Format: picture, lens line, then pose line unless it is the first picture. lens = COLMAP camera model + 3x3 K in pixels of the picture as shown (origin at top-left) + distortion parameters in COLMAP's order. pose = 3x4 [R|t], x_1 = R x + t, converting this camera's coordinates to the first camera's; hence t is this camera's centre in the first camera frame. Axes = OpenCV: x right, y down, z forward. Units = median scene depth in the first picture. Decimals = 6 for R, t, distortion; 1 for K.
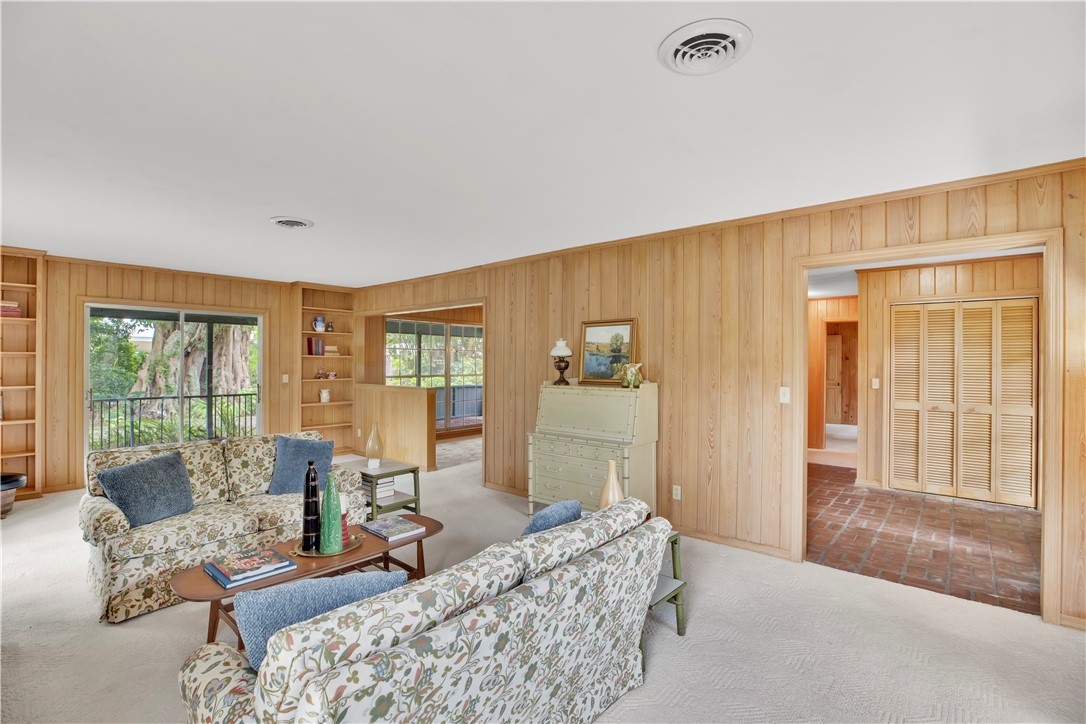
lens RADIAL K [[498.9, 0, 544.9], [0, 498.9, 362.0], [0, 0, 1]] dist [-0.044098, 0.013126]
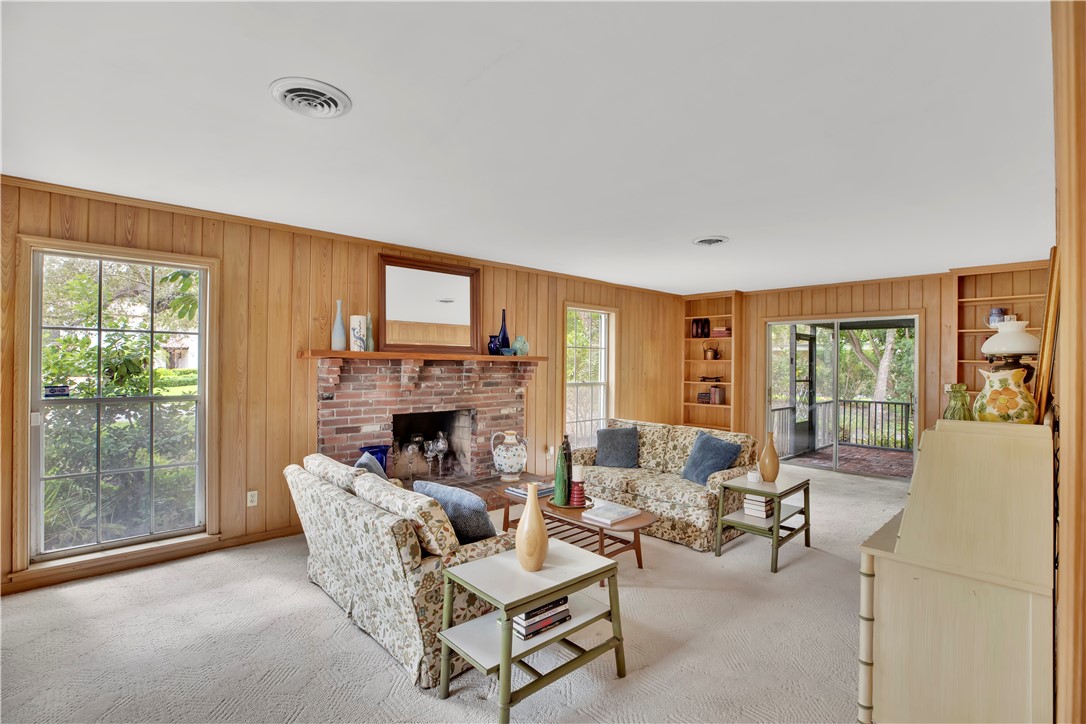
lens RADIAL K [[498.9, 0, 544.9], [0, 498.9, 362.0], [0, 0, 1]] dist [-0.044098, 0.013126]
pose [[-0.098805, -0.008987, -0.995066, 0.596726], [-0.010316, 0.999915, -0.008006, 0.003879], [0.995053, 0.009474, -0.098889, 0.693520]]
